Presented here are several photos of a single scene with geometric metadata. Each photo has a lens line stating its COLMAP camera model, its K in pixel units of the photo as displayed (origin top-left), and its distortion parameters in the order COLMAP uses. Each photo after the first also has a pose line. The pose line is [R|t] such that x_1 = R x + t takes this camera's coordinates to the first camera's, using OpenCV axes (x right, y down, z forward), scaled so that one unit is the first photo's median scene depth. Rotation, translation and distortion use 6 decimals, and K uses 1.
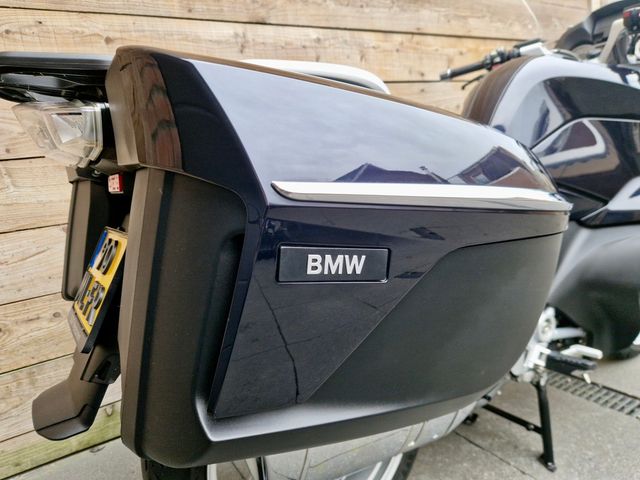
lens RADIAL K [[441.7, 0, 317.9], [0, 441.7, 243.4], [0, 0, 1]] dist [0.002359, -0.004102]
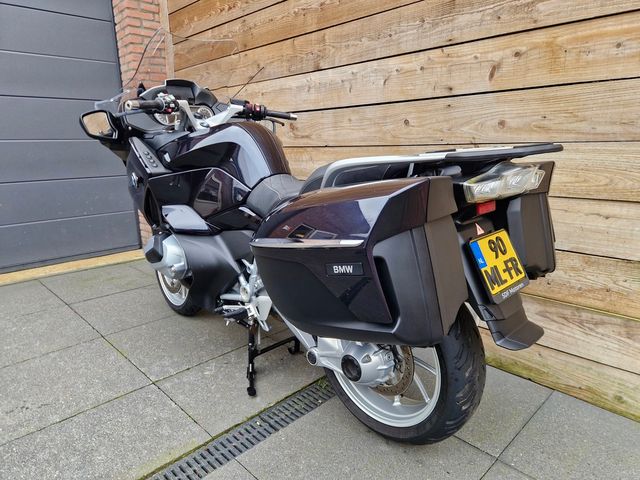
lens RADIAL K [[429.0, 0, 318.7], [0, 429.0, 236.8], [0, 0, 1]] dist [0.059568, -0.053850]
pose [[0.215589, 0.312099, -0.925265, 1.759797], [-0.189241, 0.942937, 0.273966, -0.448744], [0.957971, 0.116034, 0.262349, 0.830225]]
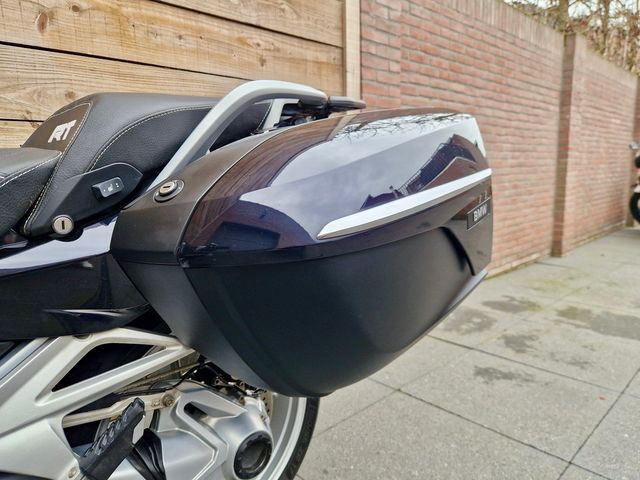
lens RADIAL K [[438.6, 0, 315.8], [0, 438.6, 236.2], [0, 0, 1]] dist [0.009425, -0.002464]
pose [[0.976538, 0.056998, 0.207663, 0.891765], [-0.045734, 0.997230, -0.058651, -0.164719], [-0.210431, 0.047778, 0.976441, 0.593624]]
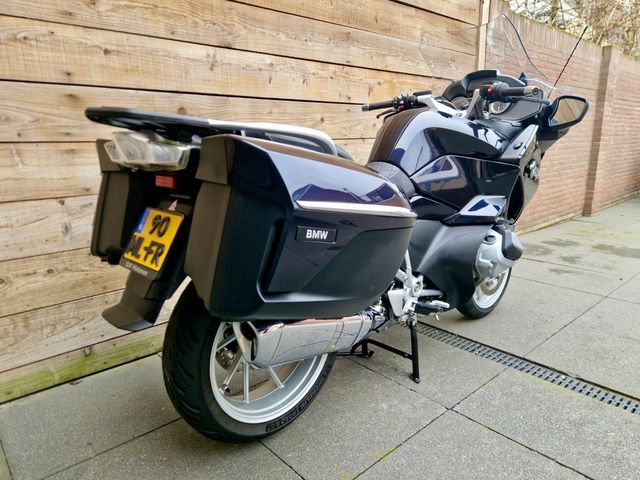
lens RADIAL K [[431.5, 0, 323.7], [0, 431.5, 236.5], [0, 0, 1]] dist [0.081817, -0.079314]
pose [[0.978371, 0.052767, 0.200013, -0.102249], [-0.056800, 0.998281, 0.014474, 0.005171], [-0.198905, -0.025522, 0.979686, -0.355572]]
